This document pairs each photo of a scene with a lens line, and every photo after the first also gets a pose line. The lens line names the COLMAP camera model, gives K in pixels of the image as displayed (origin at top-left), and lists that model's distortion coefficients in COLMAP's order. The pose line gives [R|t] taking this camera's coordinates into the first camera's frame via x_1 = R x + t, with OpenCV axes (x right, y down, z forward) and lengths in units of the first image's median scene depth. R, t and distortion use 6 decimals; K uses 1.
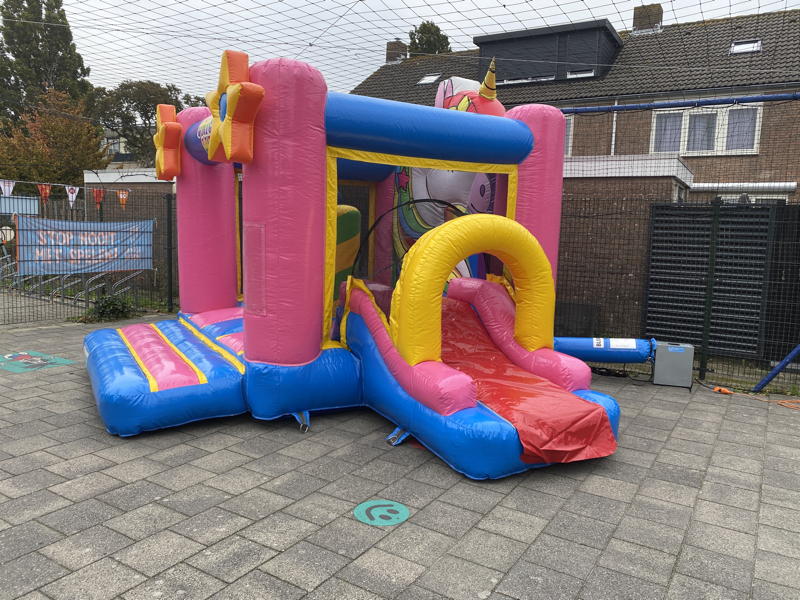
lens RADIAL K [[615.3, 0, 398.9], [0, 615.3, 297.7], [0, 0, 1]] dist [0.011103, -0.012453]
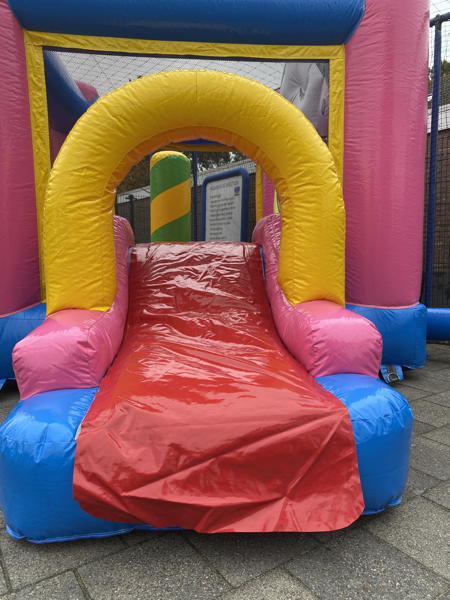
lens RADIAL K [[461.5, 0, 226.4], [0, 461.5, 297.4], [0, 0, 1]] dist [0.011103, -0.012453]
pose [[0.914937, 0.000299, -0.403596, 0.408325], [-0.004877, 0.999935, -0.010315, 0.105249], [0.403566, 0.011406, 0.914879, 0.698982]]
